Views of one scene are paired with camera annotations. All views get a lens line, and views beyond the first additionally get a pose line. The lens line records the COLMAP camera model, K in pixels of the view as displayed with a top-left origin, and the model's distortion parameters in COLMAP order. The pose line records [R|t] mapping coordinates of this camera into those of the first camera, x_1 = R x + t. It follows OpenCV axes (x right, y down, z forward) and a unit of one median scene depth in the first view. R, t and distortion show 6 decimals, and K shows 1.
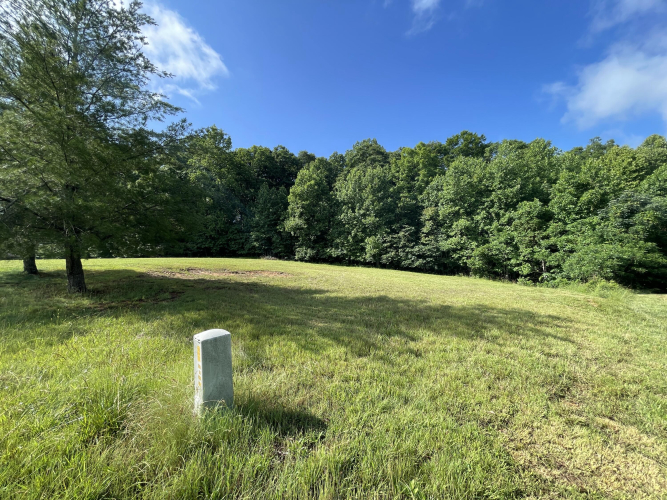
lens RADIAL K [[269.4, 0, 334.4], [0, 269.4, 250.5], [0, 0, 1]] dist [0.000515, 0.000841]
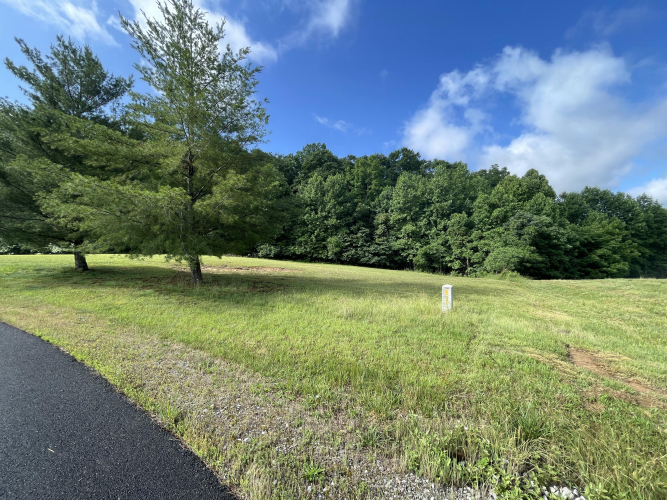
lens RADIAL K [[269.4, 0, 331.8], [0, 269.4, 251.7], [0, 0, 1]] dist [0.000515, 0.000841]
pose [[0.967967, 0.009043, 0.250915, -0.170615], [-0.013213, 0.999801, 0.014941, -0.005217], [-0.250729, -0.017778, 0.967894, -0.104028]]
